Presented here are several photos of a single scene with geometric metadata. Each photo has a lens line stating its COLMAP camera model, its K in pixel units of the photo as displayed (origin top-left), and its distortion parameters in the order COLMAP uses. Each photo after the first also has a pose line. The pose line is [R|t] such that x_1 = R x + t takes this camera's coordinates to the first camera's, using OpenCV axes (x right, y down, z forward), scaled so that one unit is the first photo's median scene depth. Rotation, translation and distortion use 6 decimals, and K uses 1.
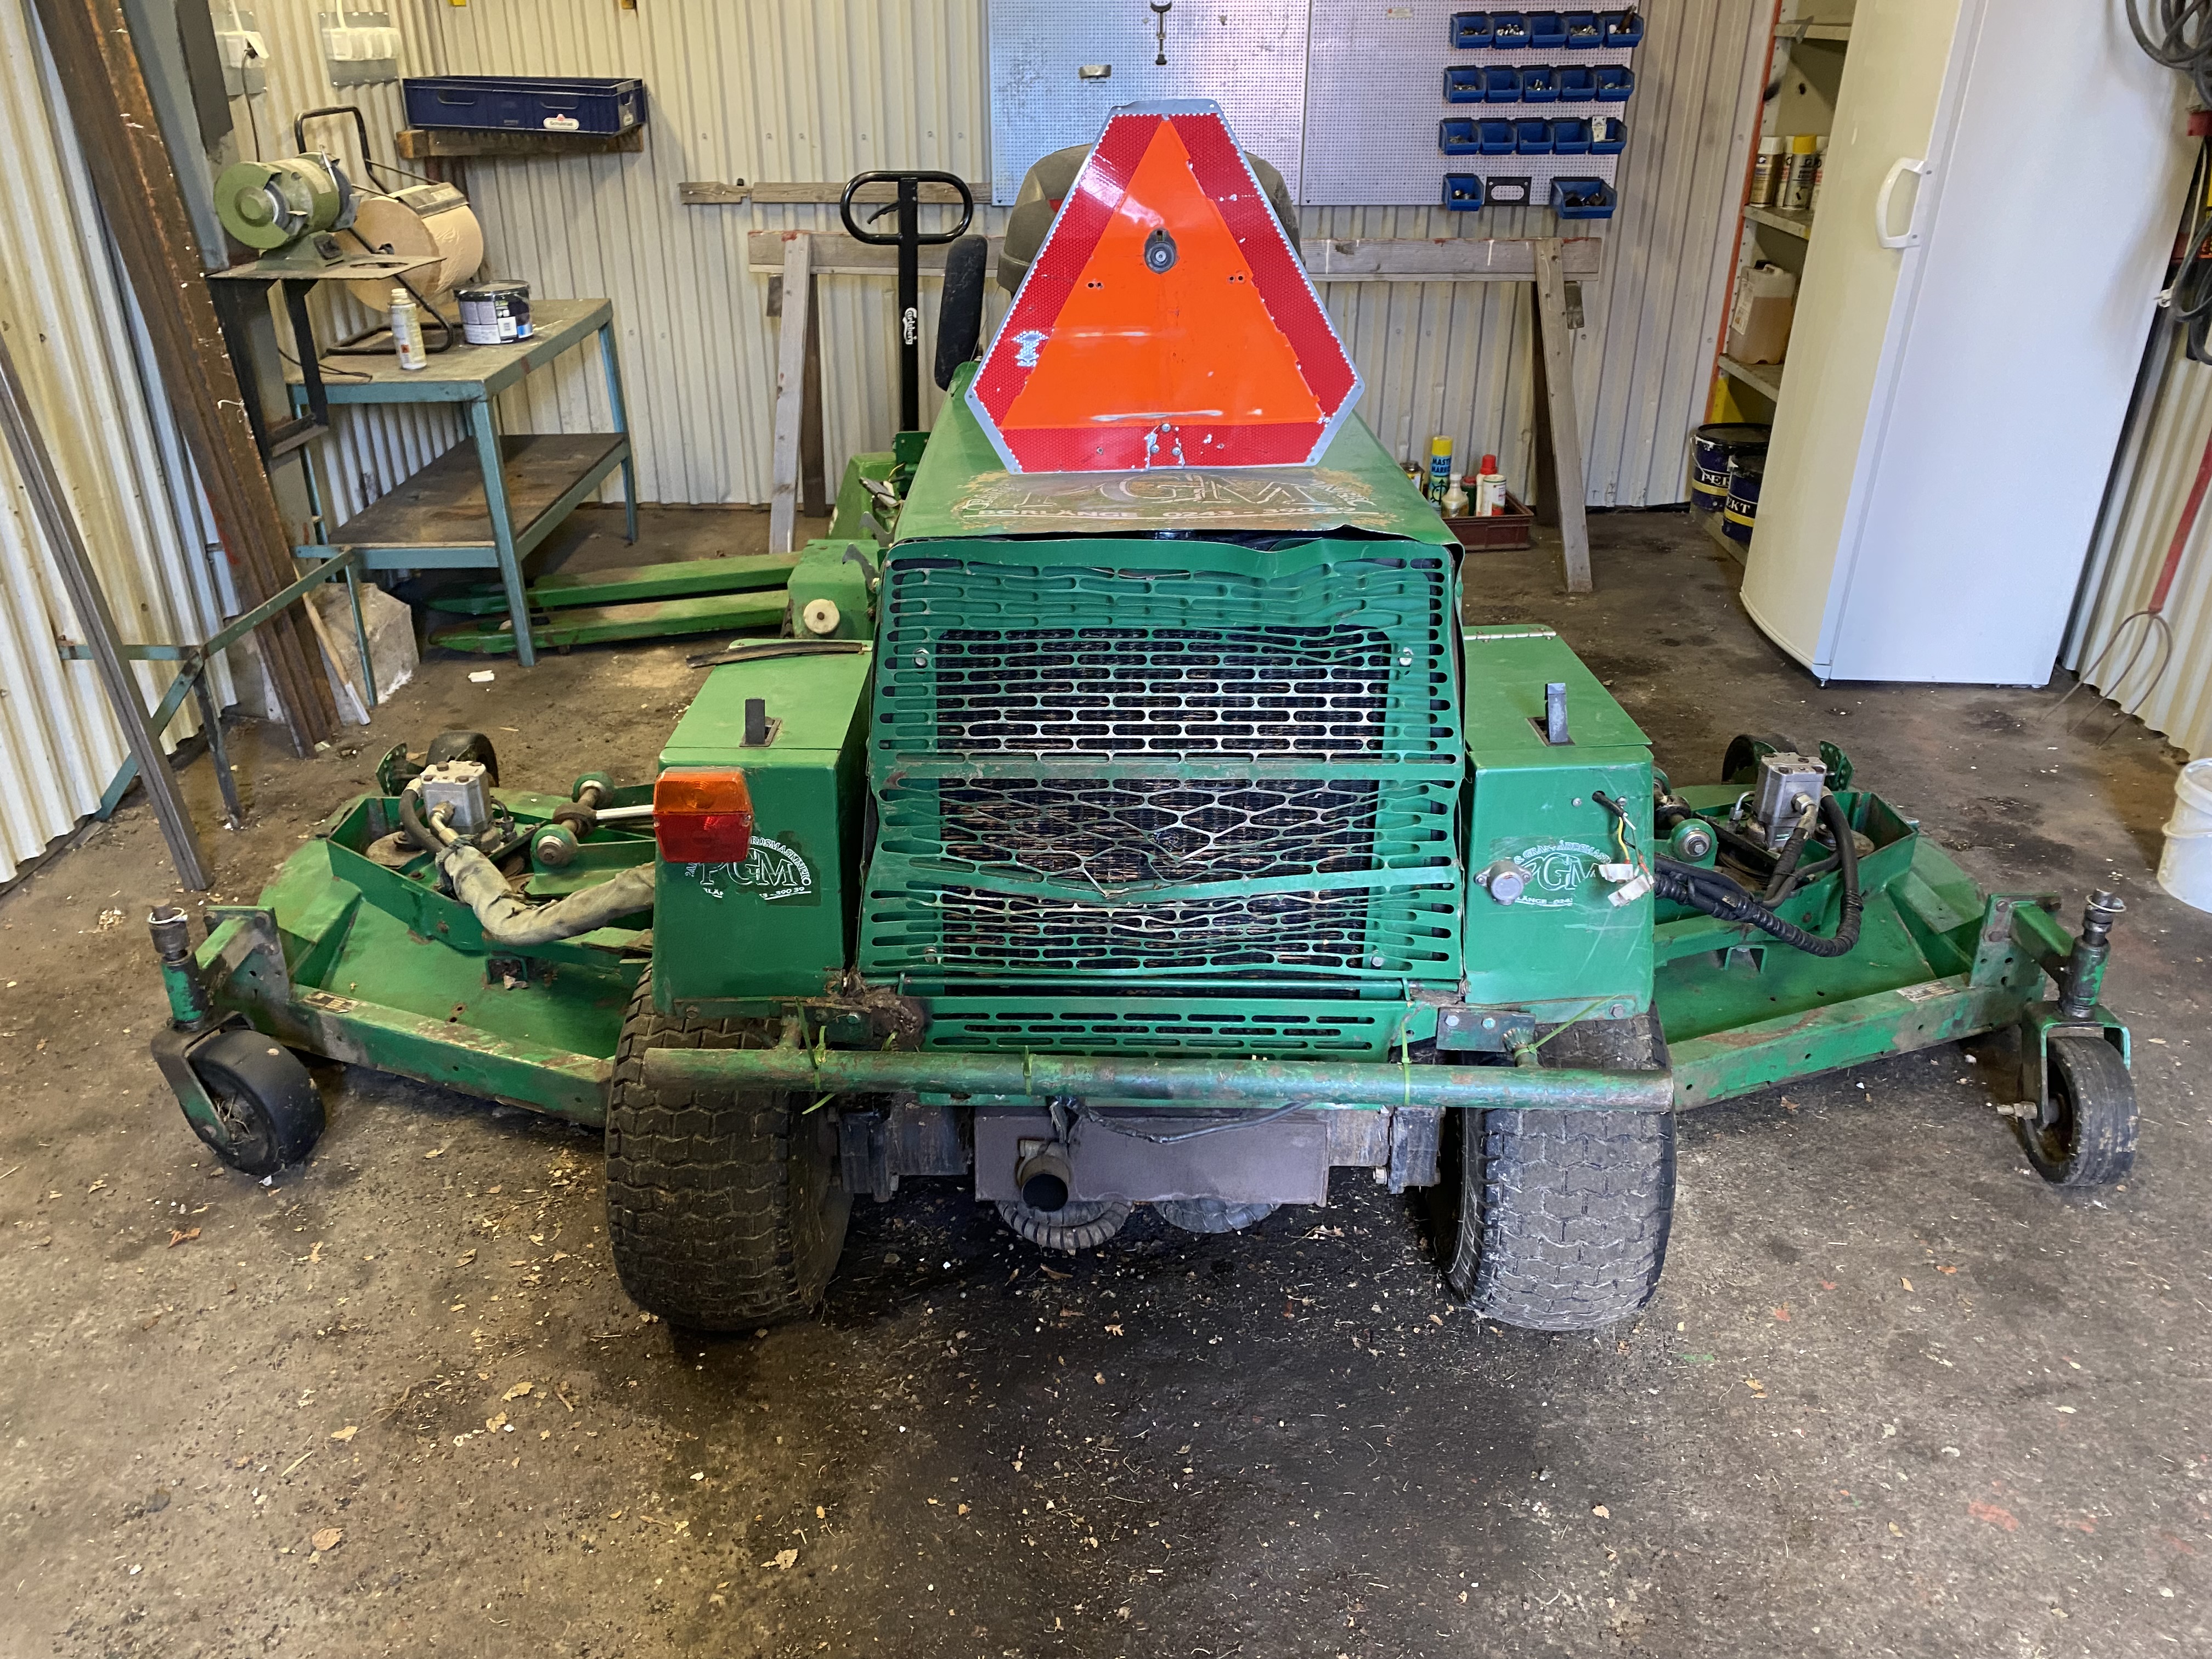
lens RADIAL K [[1657.0, 0, 1084.6], [0, 1657.0, 835.1], [0, 0, 1]] dist [0.037958, -0.034037]
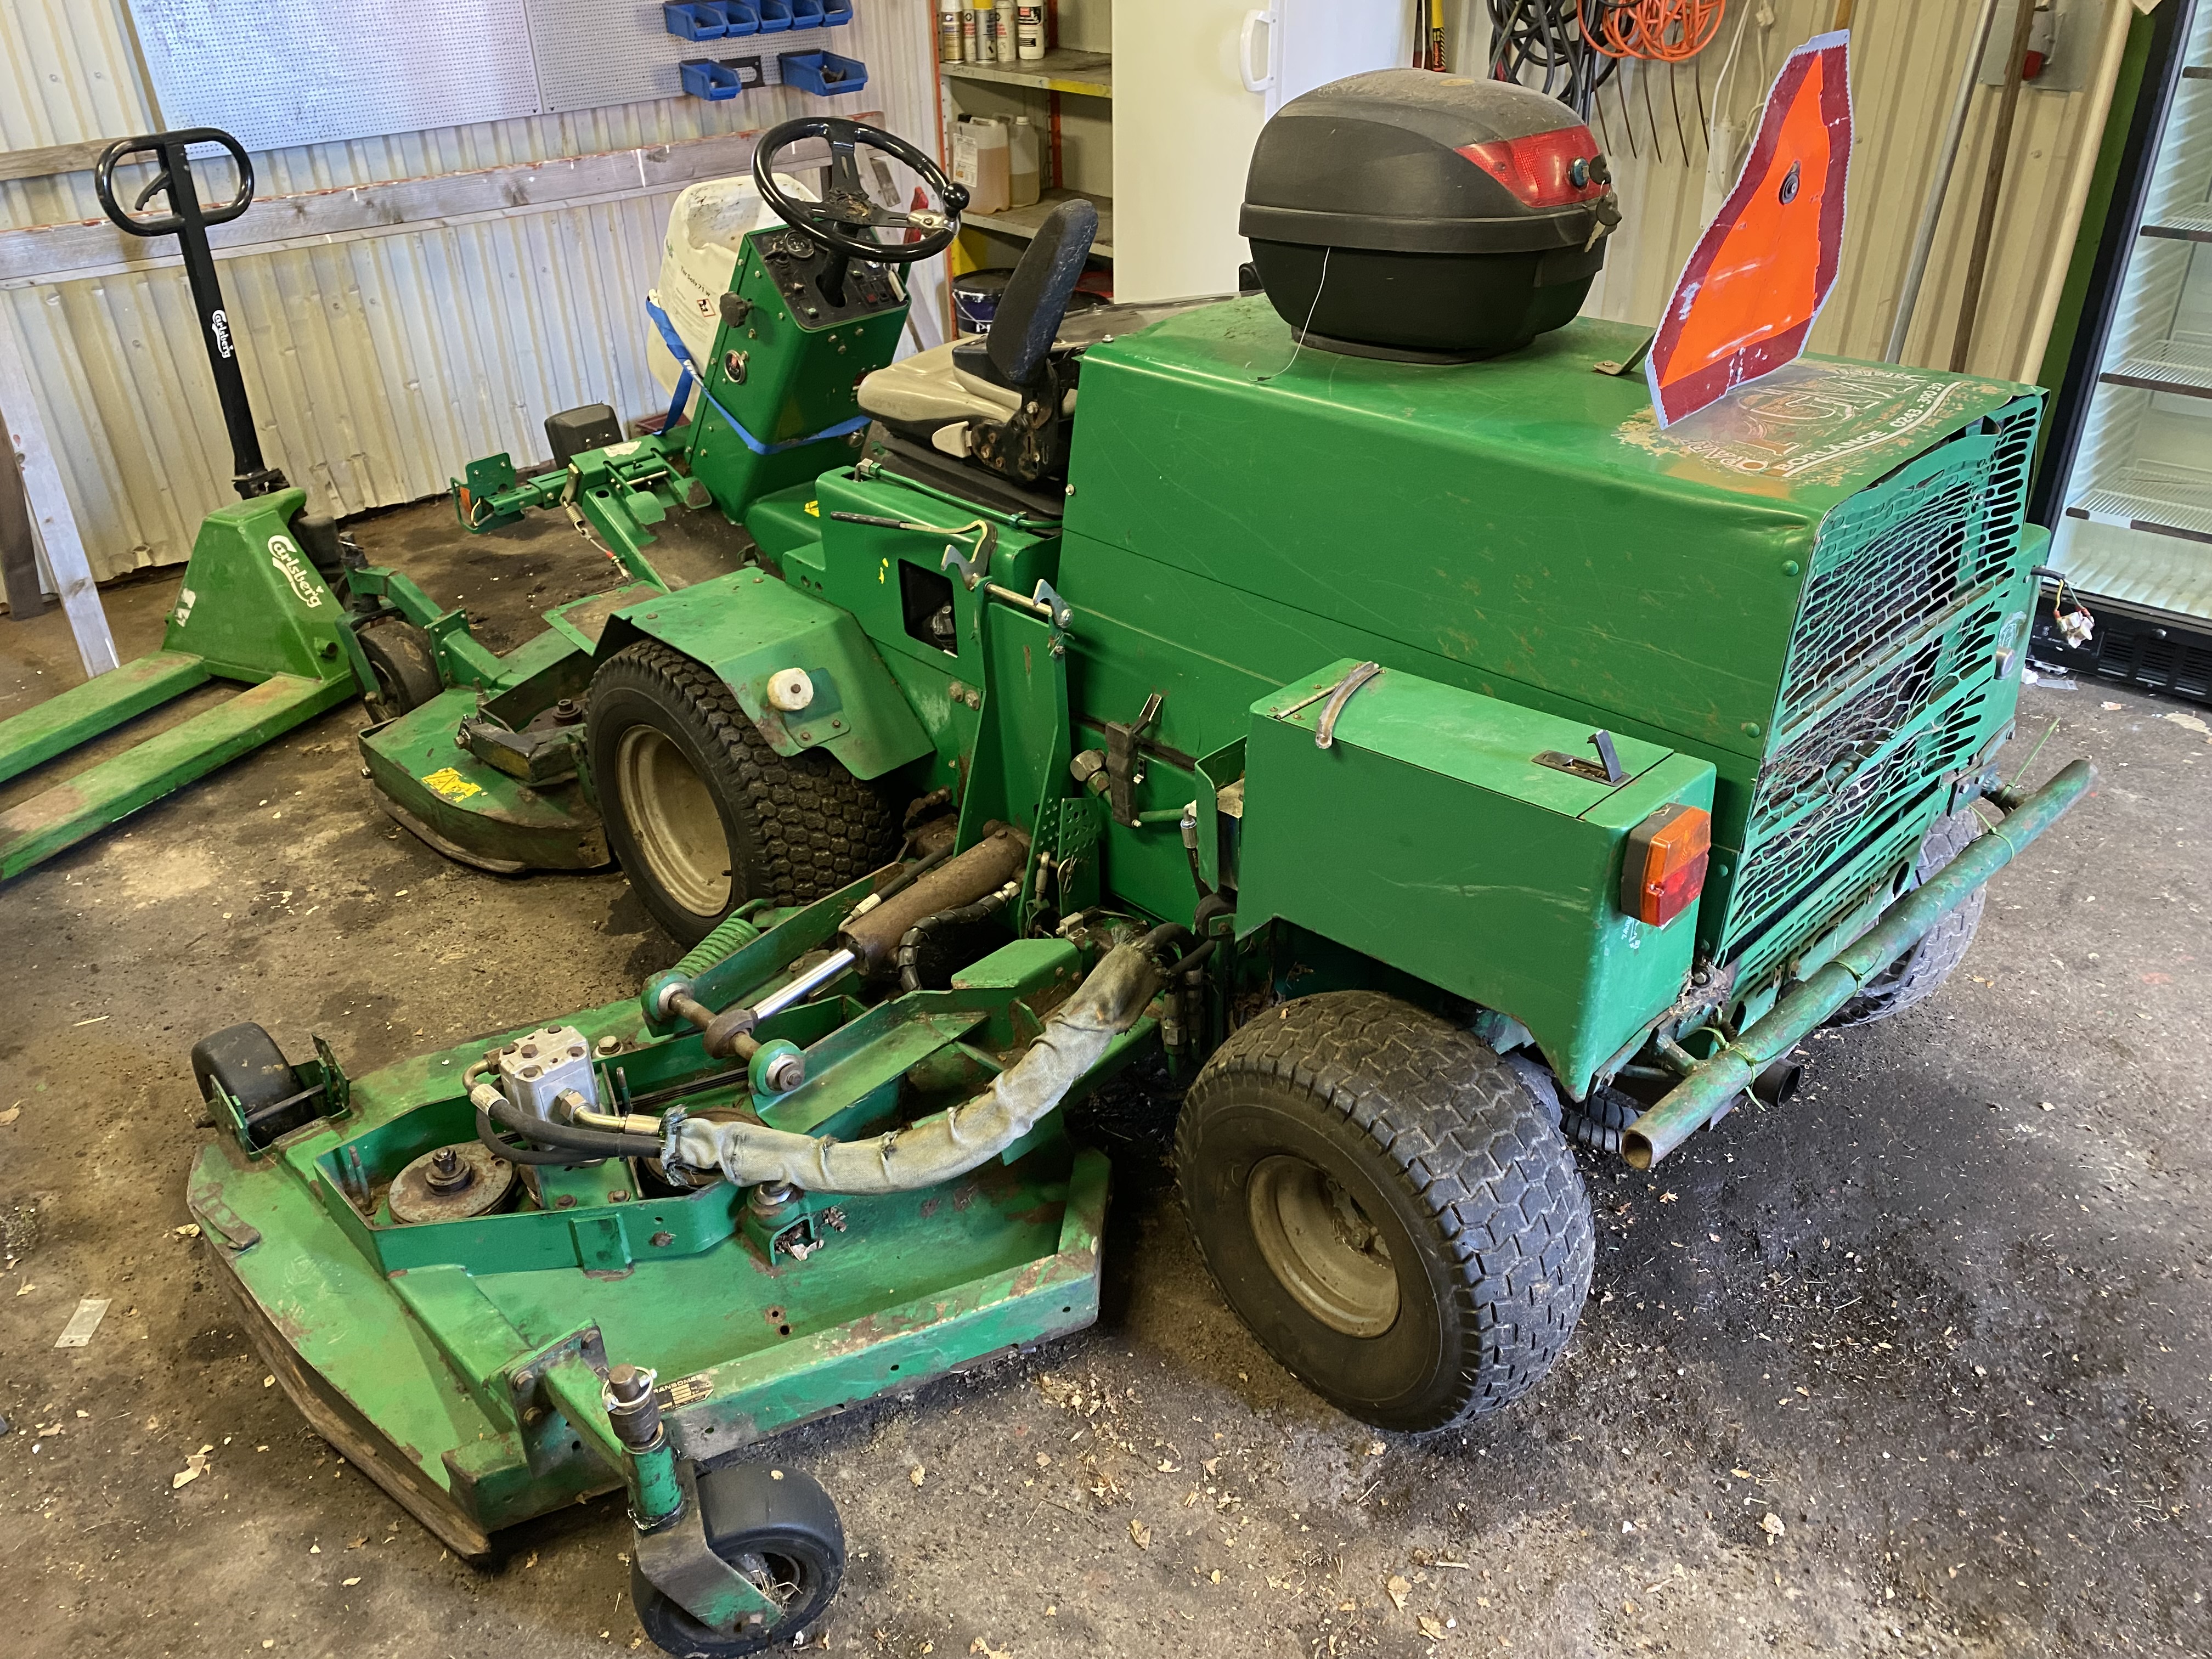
lens RADIAL K [[1657.0, 0, 1097.7], [0, 1657.0, 811.8], [0, 0, 1]] dist [0.037958, -0.034037]
pose [[0.720262, -0.369588, 0.587049, -0.358582], [0.328570, 0.927067, 0.180524, -0.112392], [-0.610953, 0.062862, 0.789167, 0.166926]]
